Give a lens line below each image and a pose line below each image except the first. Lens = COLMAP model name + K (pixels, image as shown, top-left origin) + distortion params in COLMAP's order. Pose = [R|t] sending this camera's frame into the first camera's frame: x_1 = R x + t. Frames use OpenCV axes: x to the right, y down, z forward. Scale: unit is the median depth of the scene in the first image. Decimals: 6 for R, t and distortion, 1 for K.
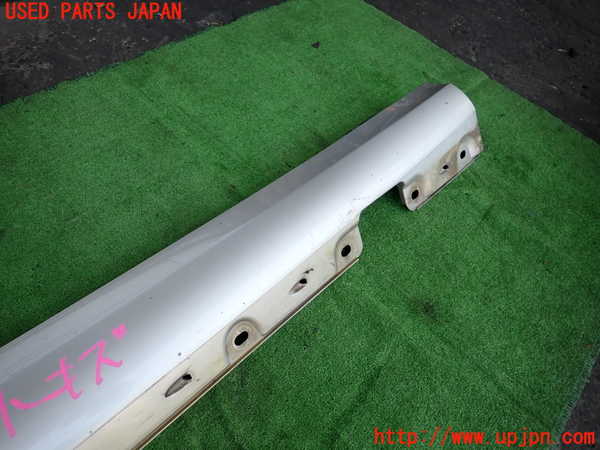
lens RADIAL K [[435.8, 0, 298.4], [0, 435.8, 238.6], [0, 0, 1]] dist [0.007997, 0.000720]
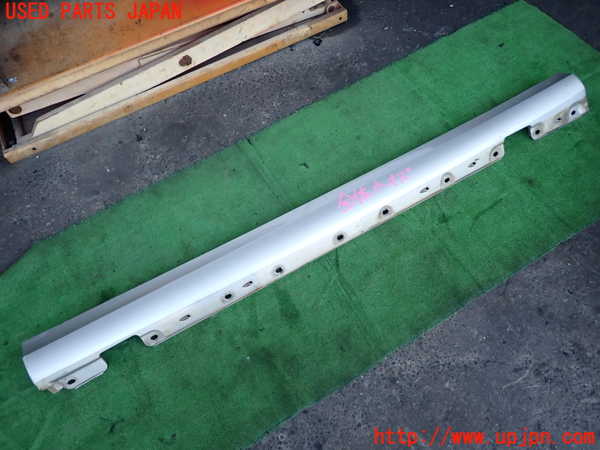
lens RADIAL K [[451.9, 0, 300.0], [0, 451.9, 225.0], [0, 0, 1]] dist [0.008951, -0.001960]
pose [[0.927259, 0.132163, -0.350321, 0.033976], [-0.094554, 0.987961, 0.122447, 0.185669], [0.362286, -0.080416, 0.928591, -1.502352]]
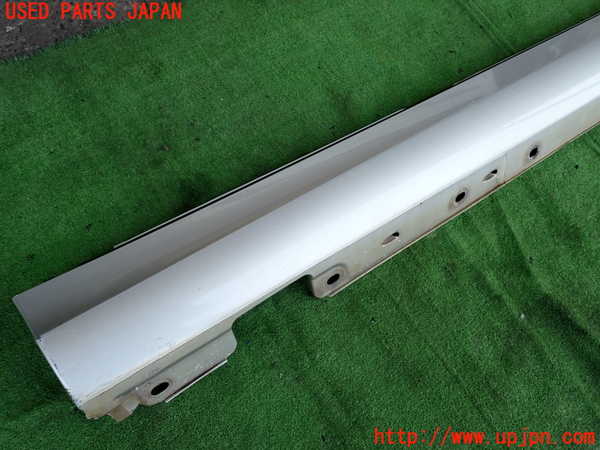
lens RADIAL K [[451.9, 0, 300.0], [0, 451.9, 225.0], [0, 0, 1]] dist [0.008951, -0.001960]
pose [[0.978648, 0.191222, -0.075375, -1.138661], [-0.170717, 0.960438, 0.220033, 0.655722], [0.114468, -0.202467, 0.972576, -0.838290]]
